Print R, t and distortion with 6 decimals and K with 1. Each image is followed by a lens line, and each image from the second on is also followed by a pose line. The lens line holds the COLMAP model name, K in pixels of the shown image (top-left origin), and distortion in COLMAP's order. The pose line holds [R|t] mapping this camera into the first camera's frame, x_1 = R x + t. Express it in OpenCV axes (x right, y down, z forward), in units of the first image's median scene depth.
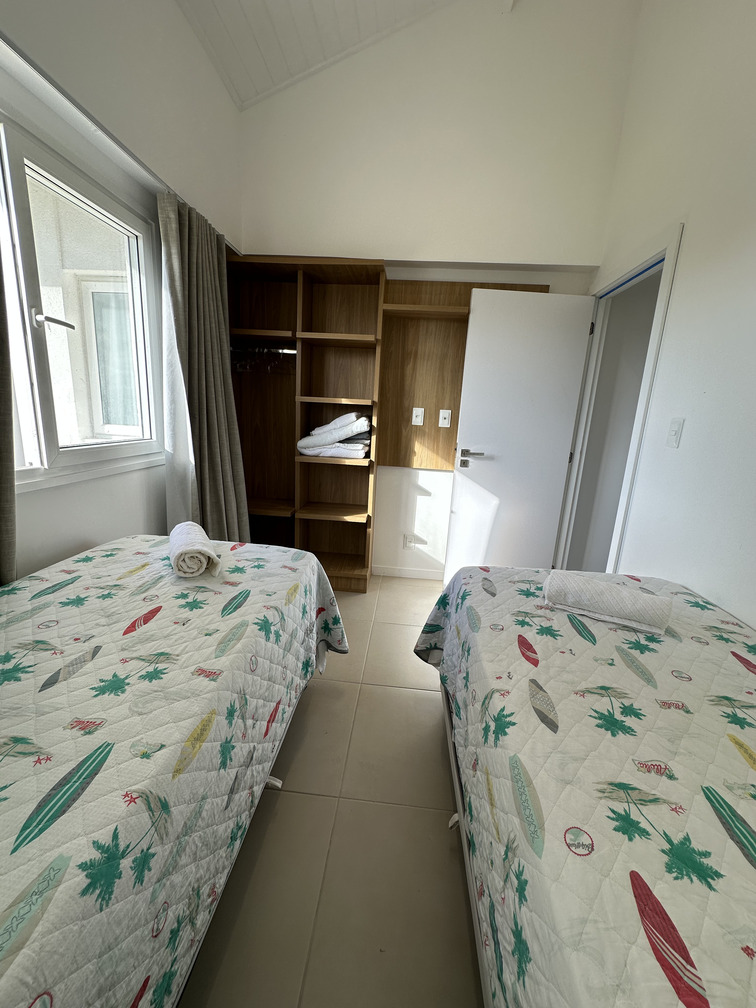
lens RADIAL K [[402.1, 0, 378.0], [0, 402.1, 504.0], [0, 0, 1]] dist [-0.001833, 0.000578]
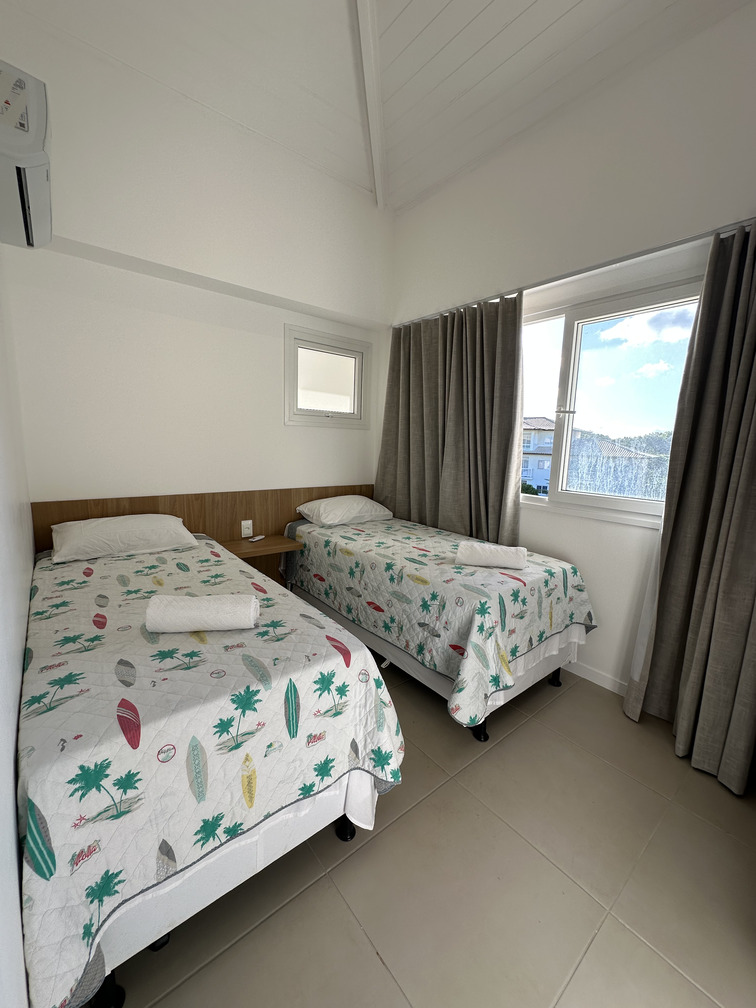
lens RADIAL K [[402.1, 0, 378.0], [0, 402.1, 504.0], [0, 0, 1]] dist [-0.001833, 0.000578]
pose [[-0.722113, 0.025973, -0.691287, 1.043959], [-0.224482, 0.936420, 0.269675, -0.459333], [0.654339, 0.349917, -0.670371, 2.093035]]
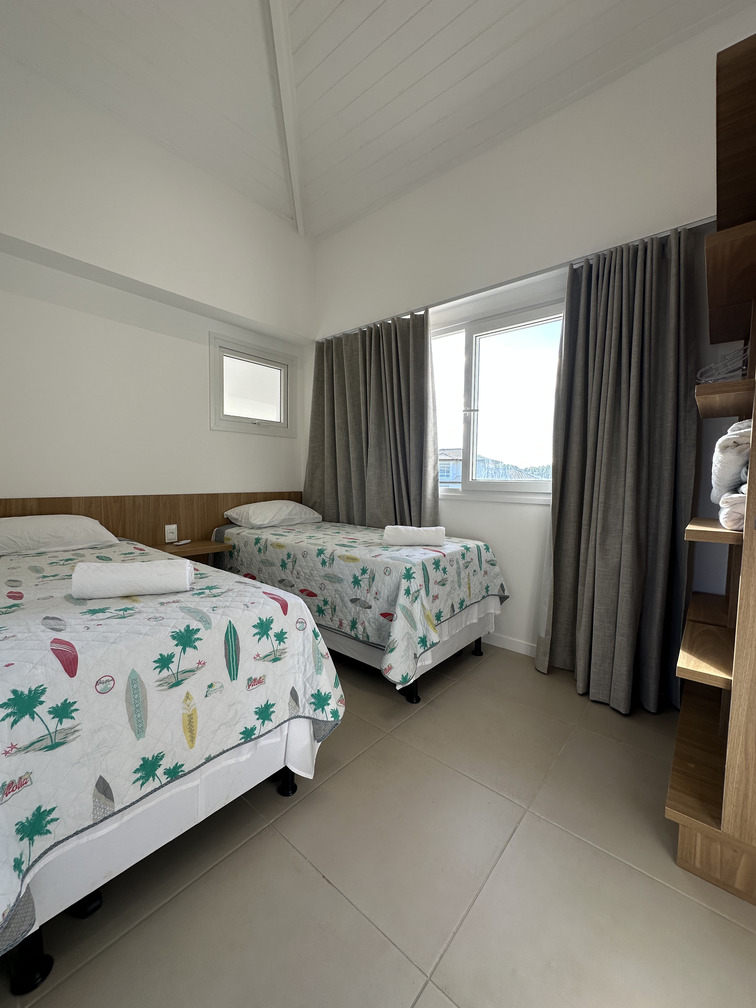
lens RADIAL K [[402.1, 0, 378.0], [0, 402.1, 504.0], [0, 0, 1]] dist [-0.001833, 0.000578]
pose [[-0.586982, -0.009955, -0.809539, 1.129574], [-0.225058, 0.962519, 0.151350, -0.298681], [0.777690, 0.271032, -0.567221, 2.219896]]
